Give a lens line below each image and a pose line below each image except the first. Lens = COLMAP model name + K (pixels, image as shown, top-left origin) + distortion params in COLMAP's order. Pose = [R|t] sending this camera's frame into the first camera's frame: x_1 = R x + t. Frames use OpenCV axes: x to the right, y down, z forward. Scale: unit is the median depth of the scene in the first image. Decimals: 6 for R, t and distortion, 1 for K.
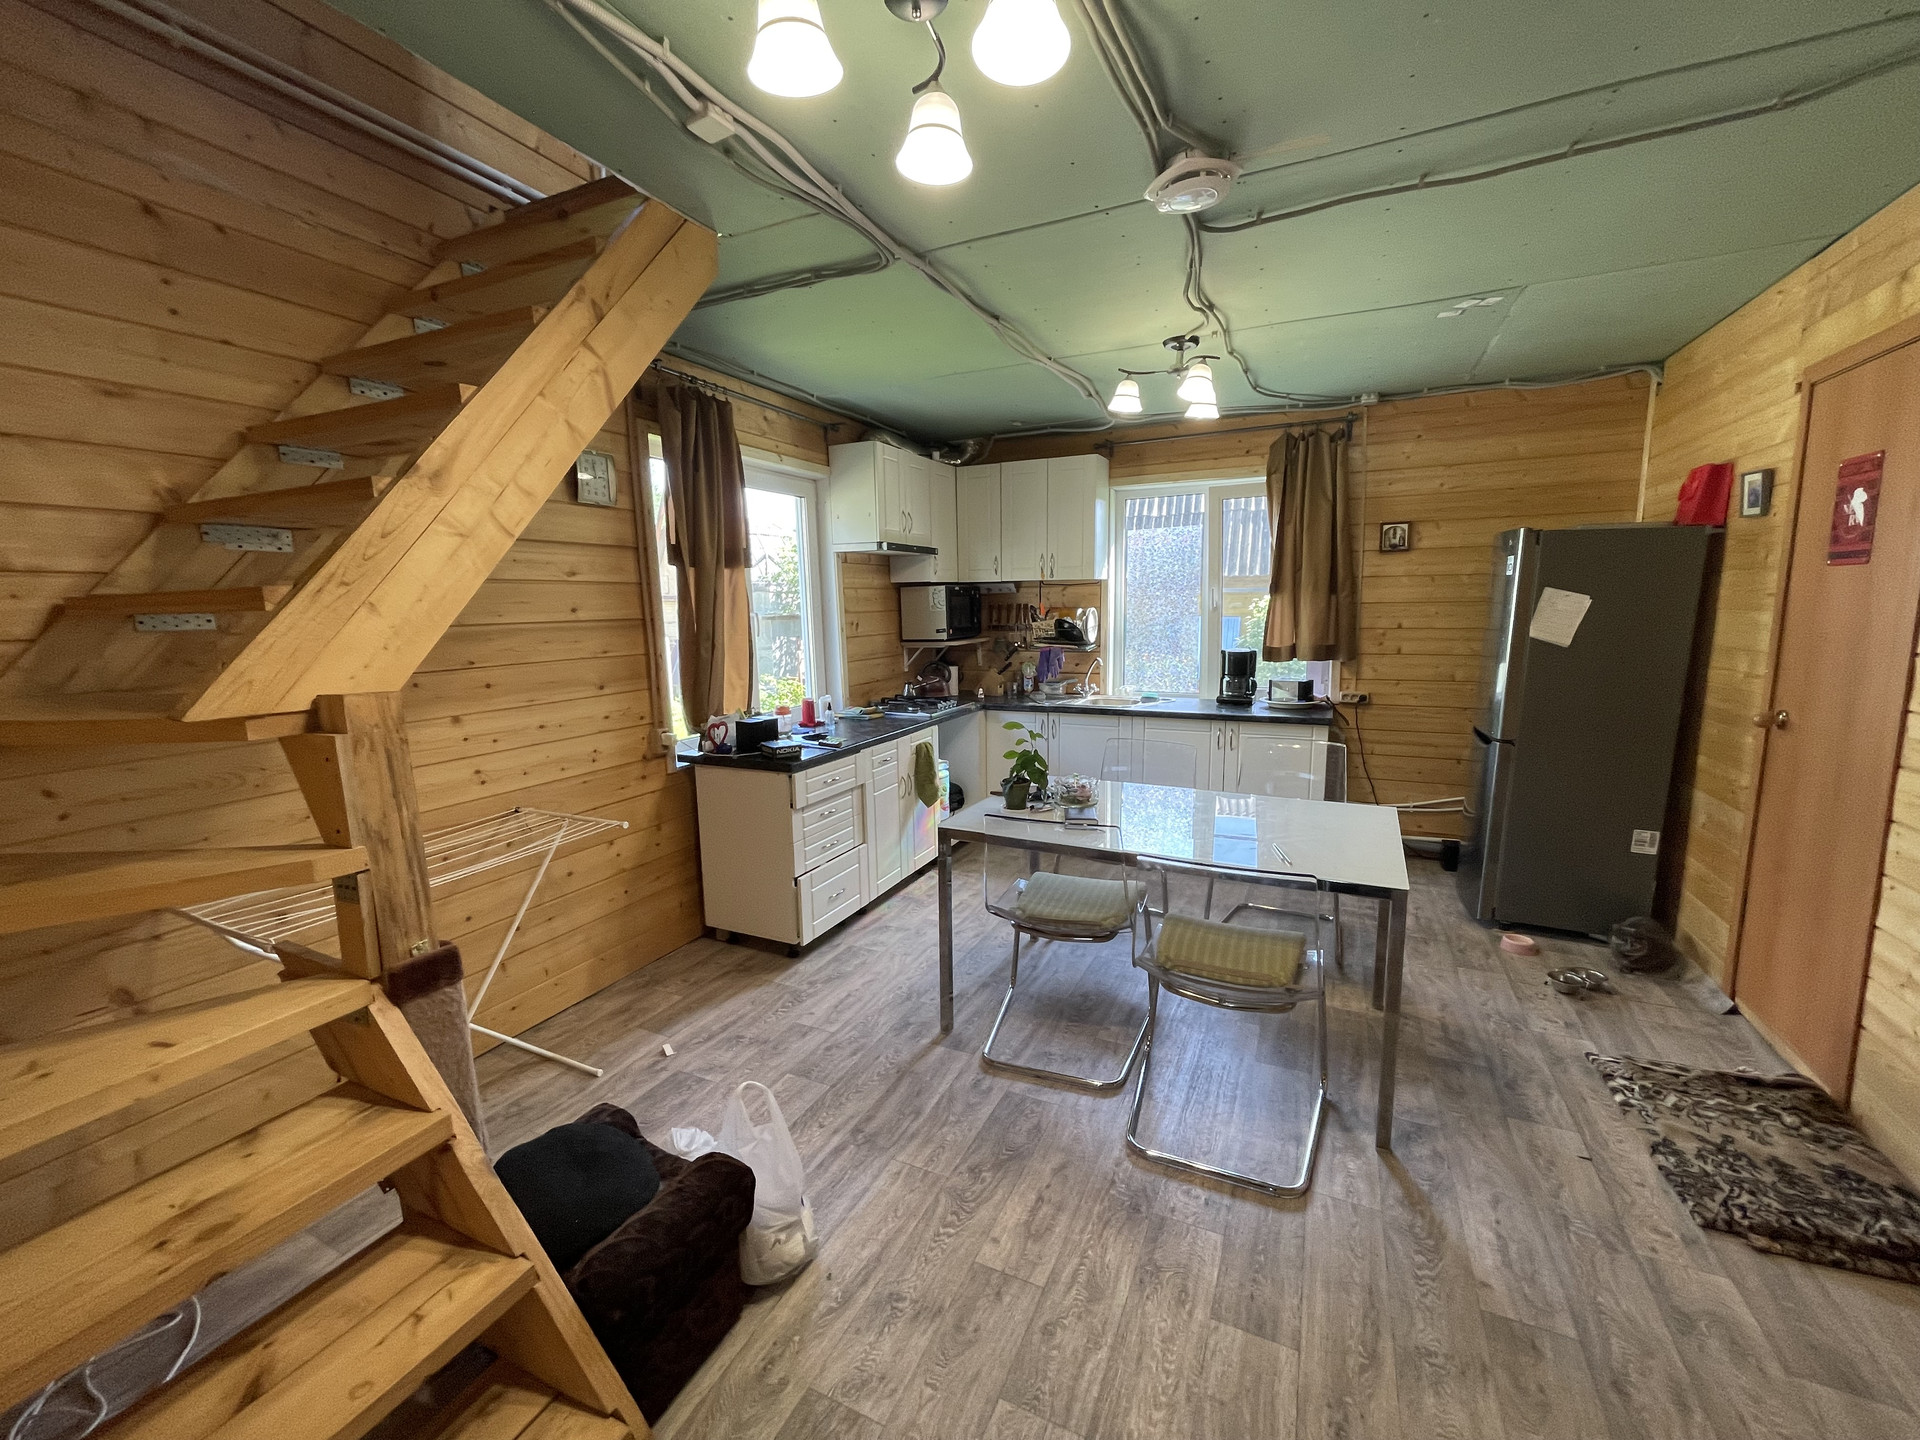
lens RADIAL K [[767.7, 0, 956.1], [0, 767.7, 720.4], [0, 0, 1]] dist [-0.001085, -0.000095]
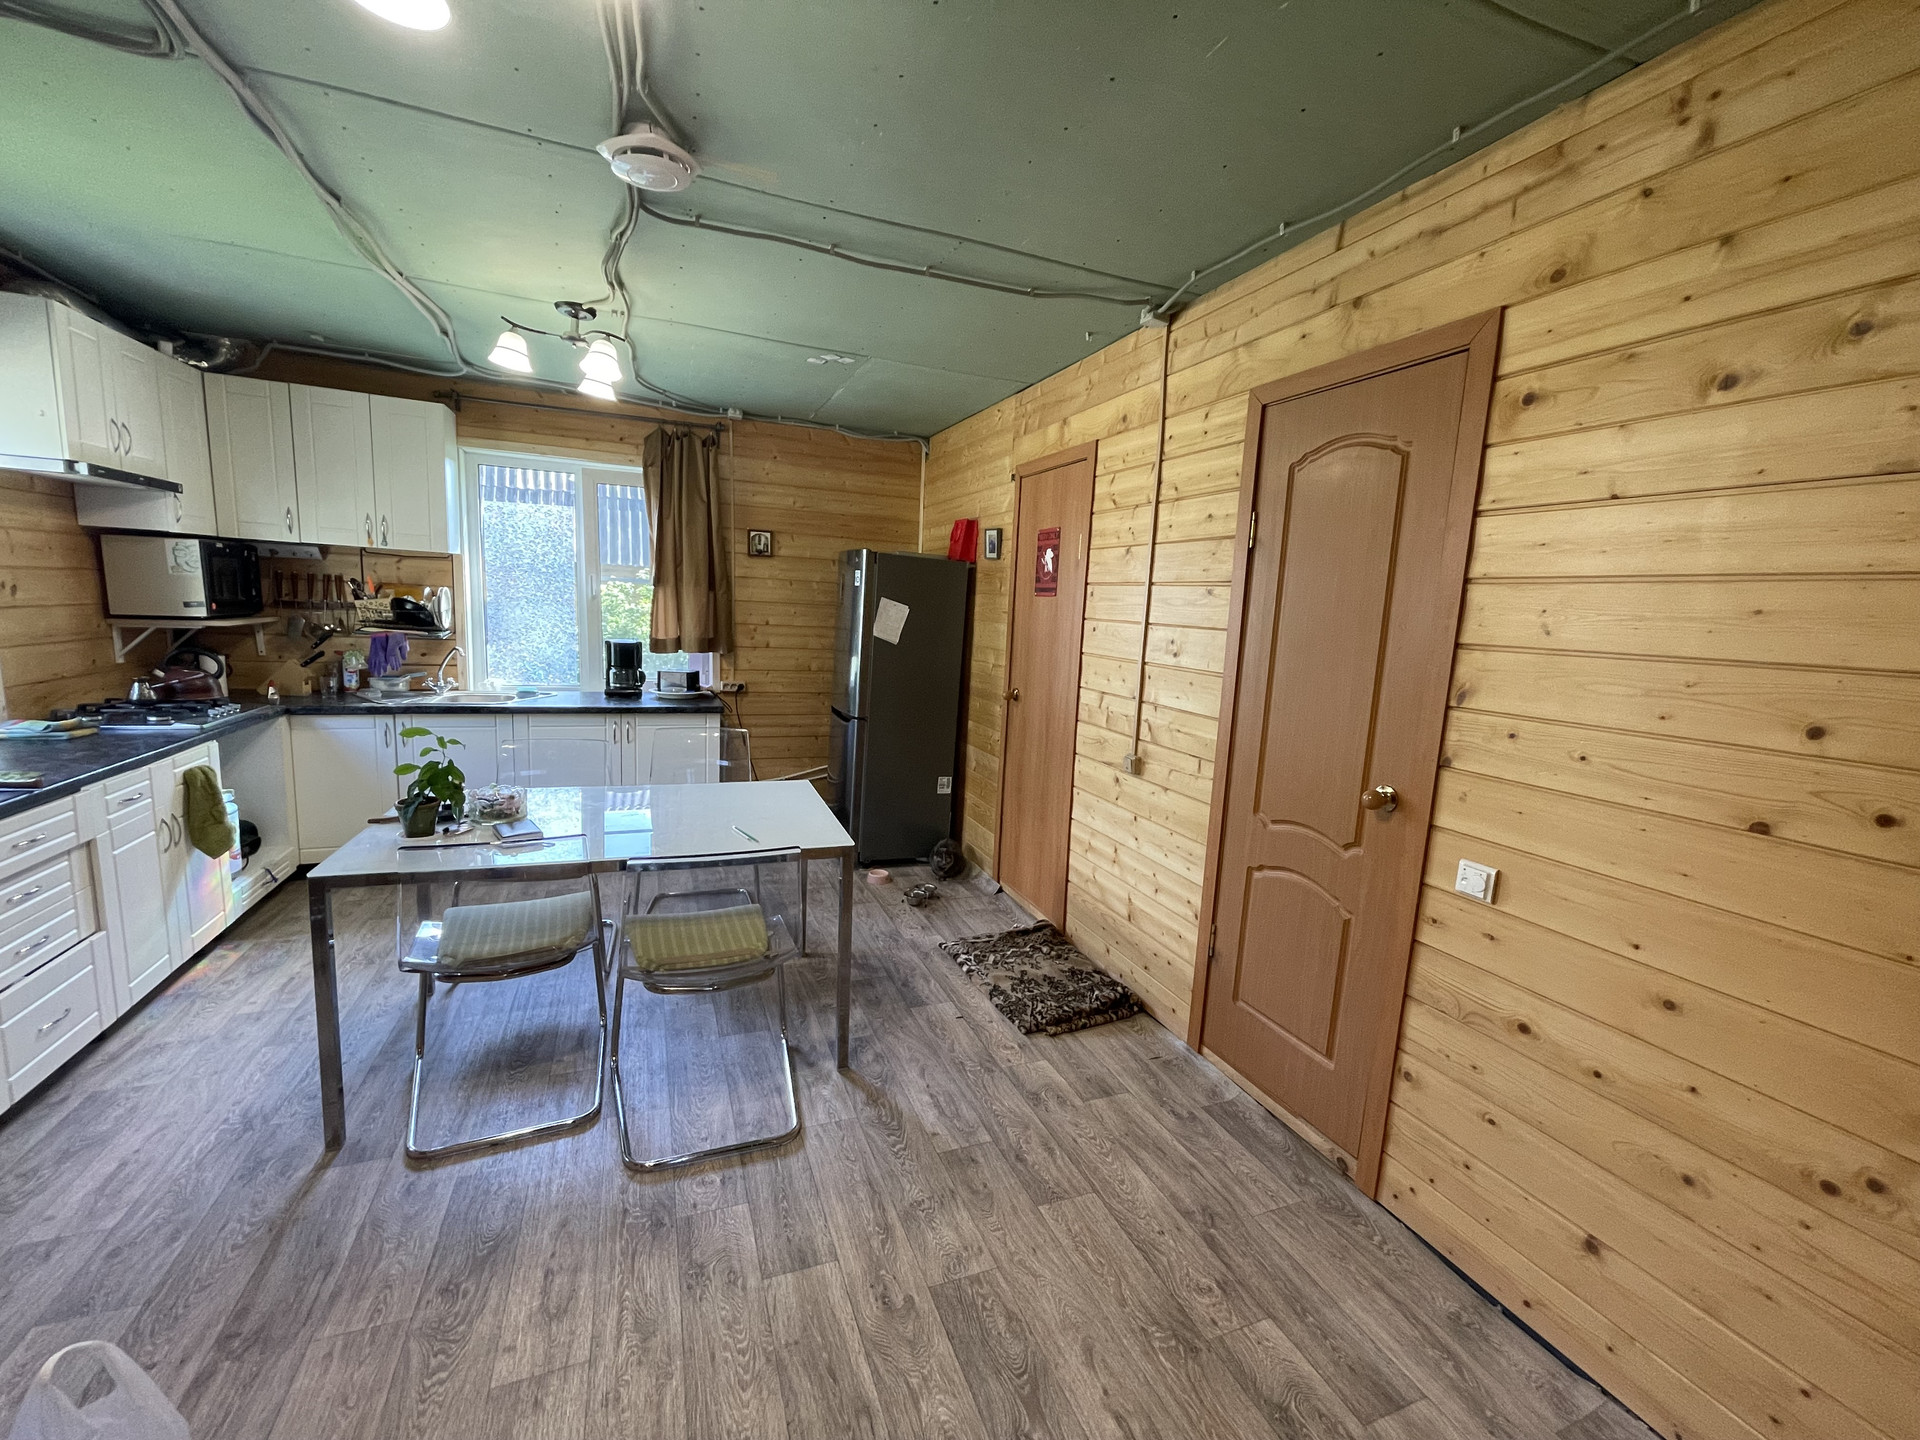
lens RADIAL K [[767.7, 0, 944.4], [0, 767.7, 722.3], [0, 0, 1]] dist [-0.001085, -0.000095]
pose [[0.684182, -0.057818, 0.727016, -0.103828], [0.045957, 0.998289, 0.036143, -0.006087], [-0.727862, 0.008683, 0.685669, 0.041755]]
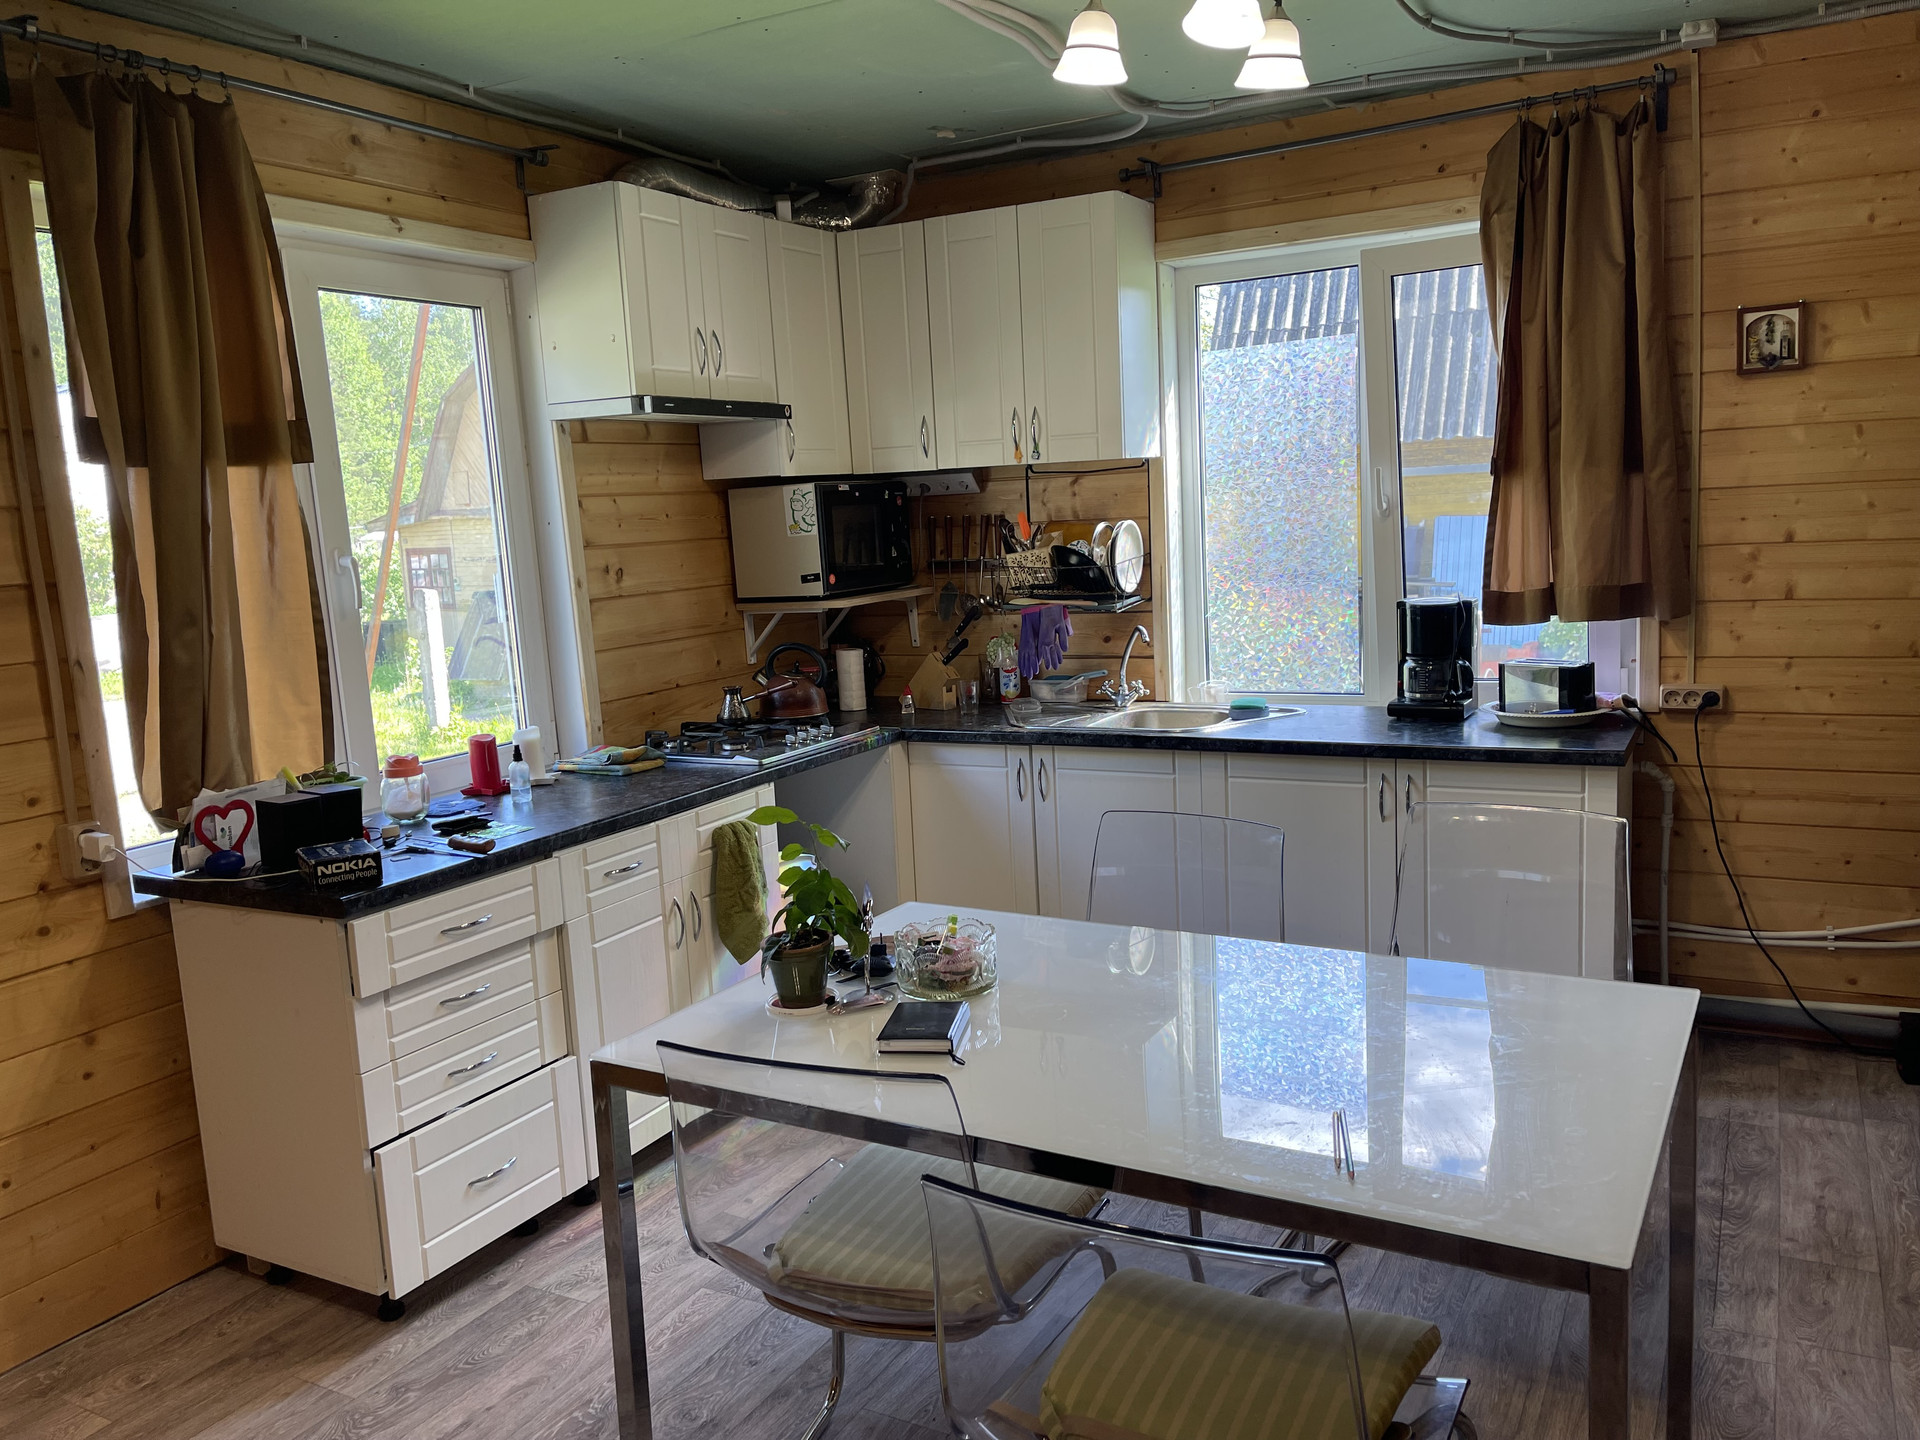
lens RADIAL K [[1458.5, 0, 951.7], [0, 1458.5, 724.1], [0, 0, 1]] dist [0.047619, -0.053453]
pose [[0.998102, -0.026339, -0.055669, 0.181678], [0.026161, 0.999650, -0.003927, -0.031112], [0.055753, 0.002463, 0.998442, 0.152148]]
